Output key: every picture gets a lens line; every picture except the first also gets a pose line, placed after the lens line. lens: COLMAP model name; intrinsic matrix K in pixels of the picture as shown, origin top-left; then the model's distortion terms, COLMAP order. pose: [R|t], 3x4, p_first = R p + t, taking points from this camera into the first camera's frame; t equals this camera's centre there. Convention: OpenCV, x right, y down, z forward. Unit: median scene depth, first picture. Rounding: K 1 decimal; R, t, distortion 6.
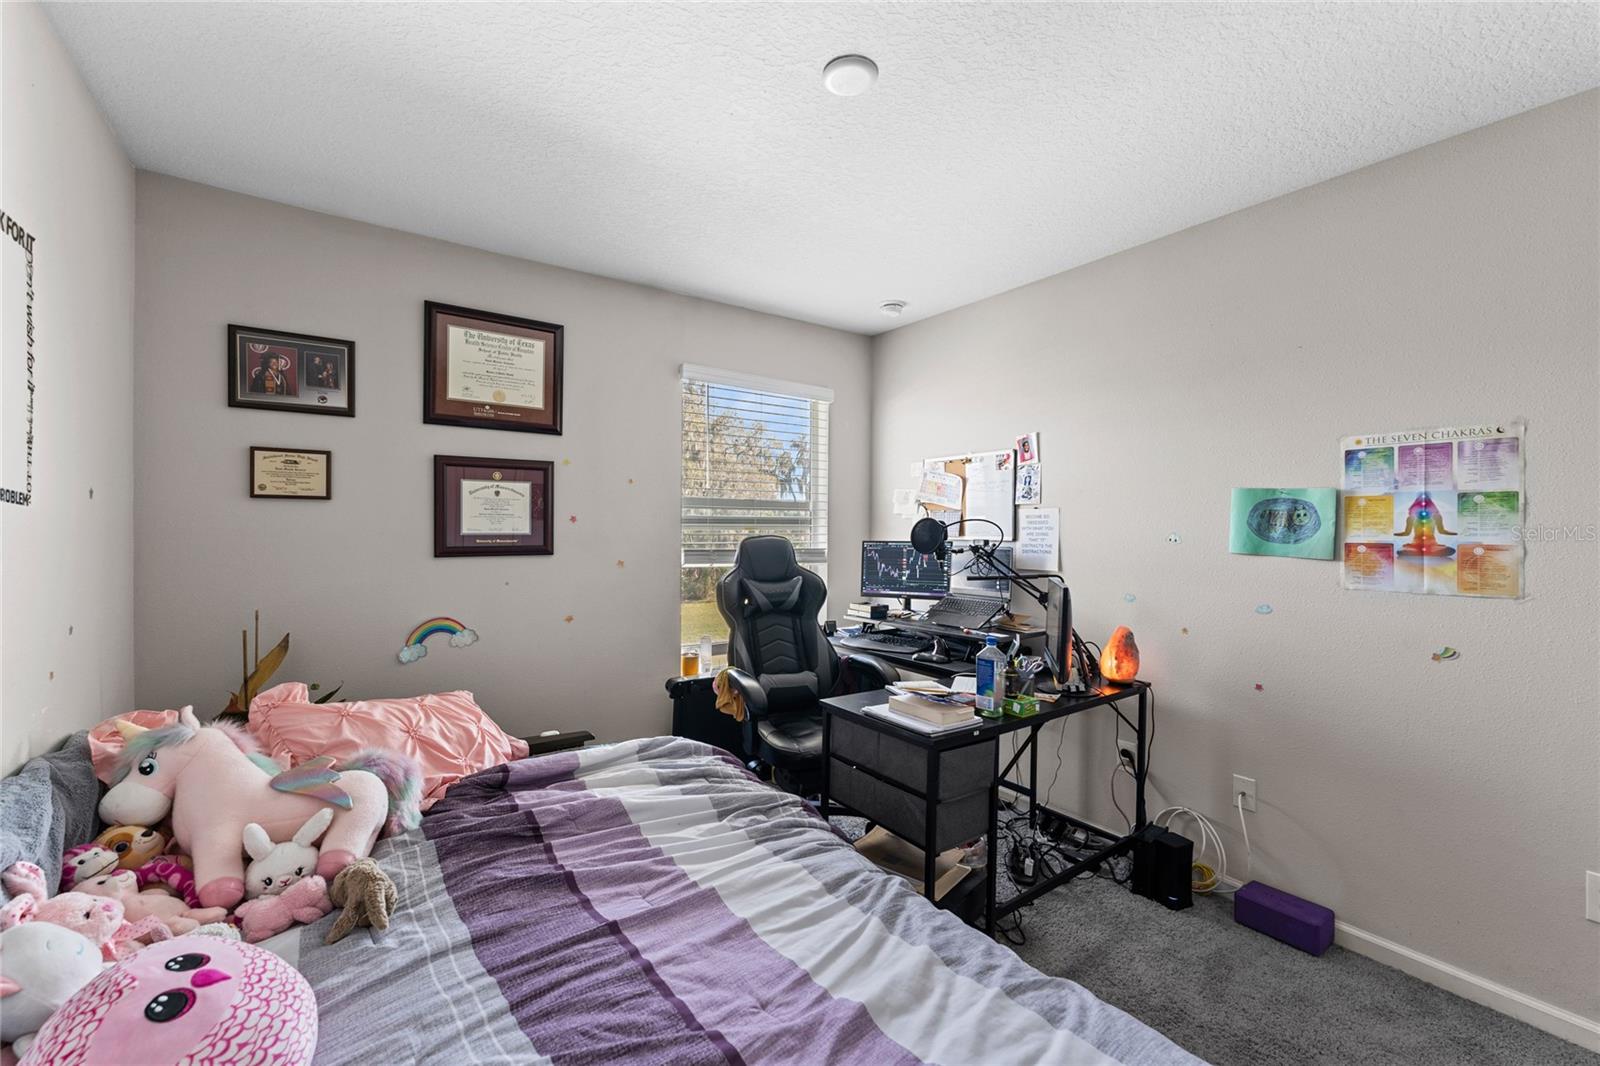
lens RADIAL K [[643.0, 0, 800.0], [0, 643.0, 527.6], [0, 0, 1]] dist [0.002090, -0.000135]
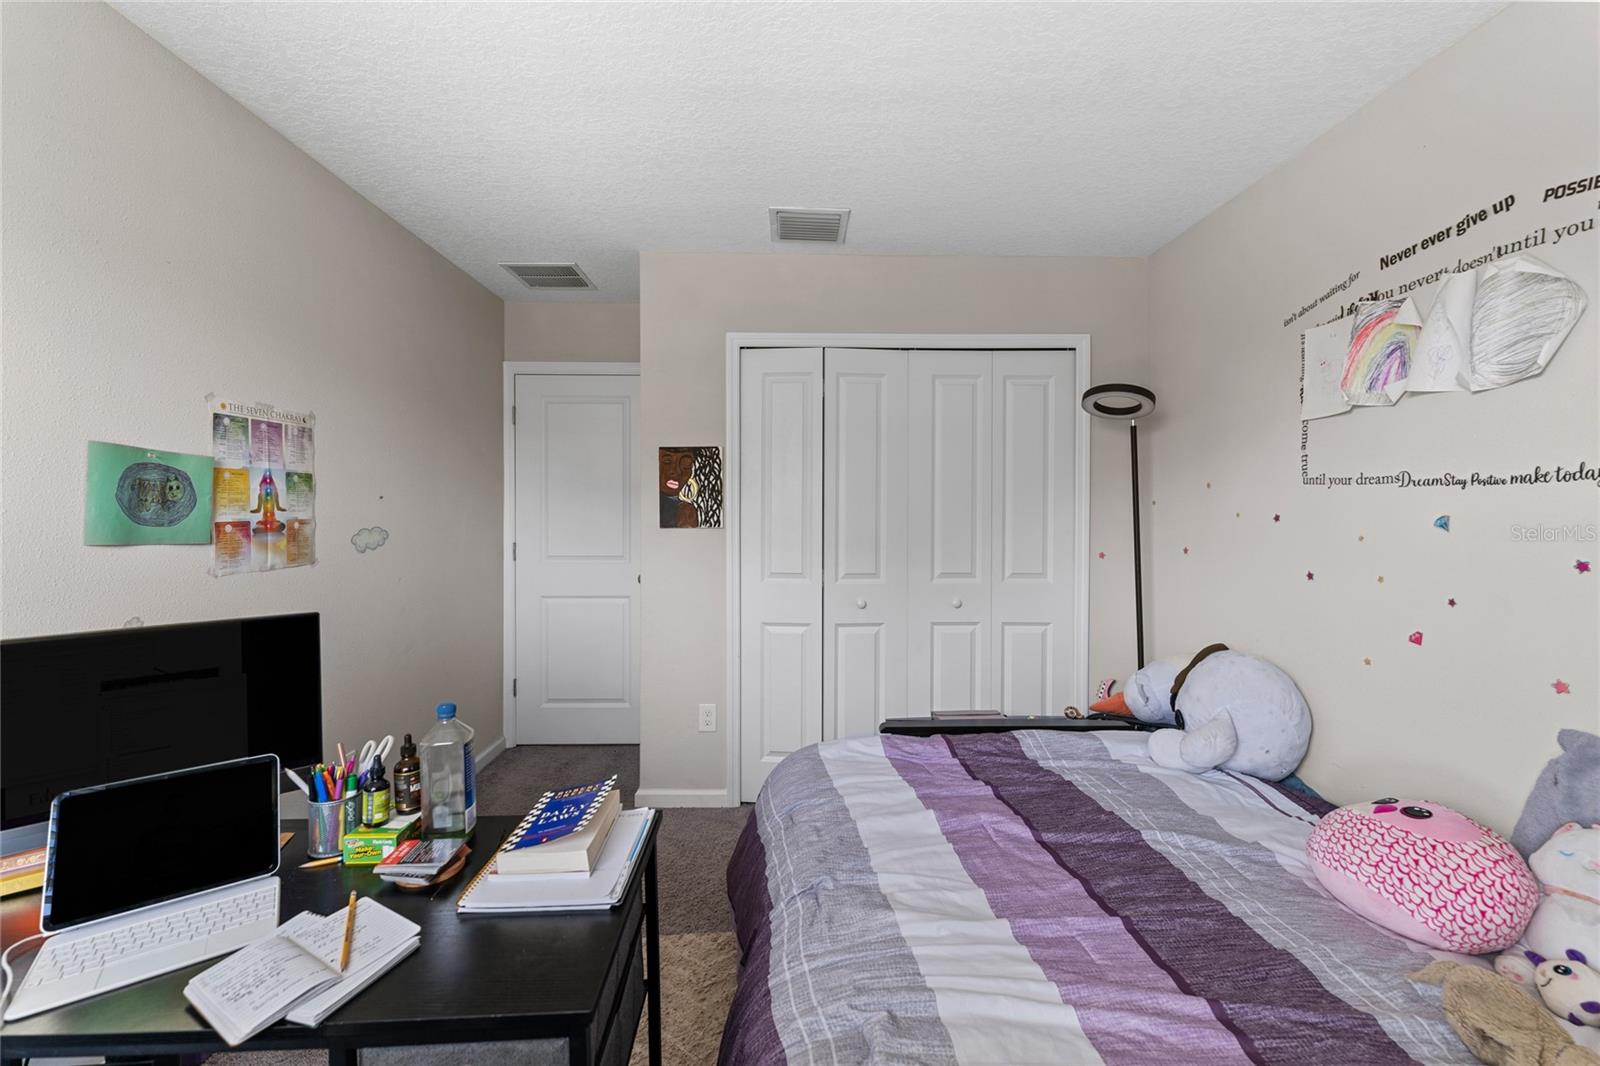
lens RADIAL K [[643.0, 0, 806.7], [0, 643.0, 528.5], [0, 0, 1]] dist [0.002090, -0.000135]
pose [[-0.828472, -0.023460, 0.559539, -0.286732], [-0.003391, 0.999314, 0.036877, -0.002054], [-0.560020, 0.028654, -0.827983, 1.331677]]
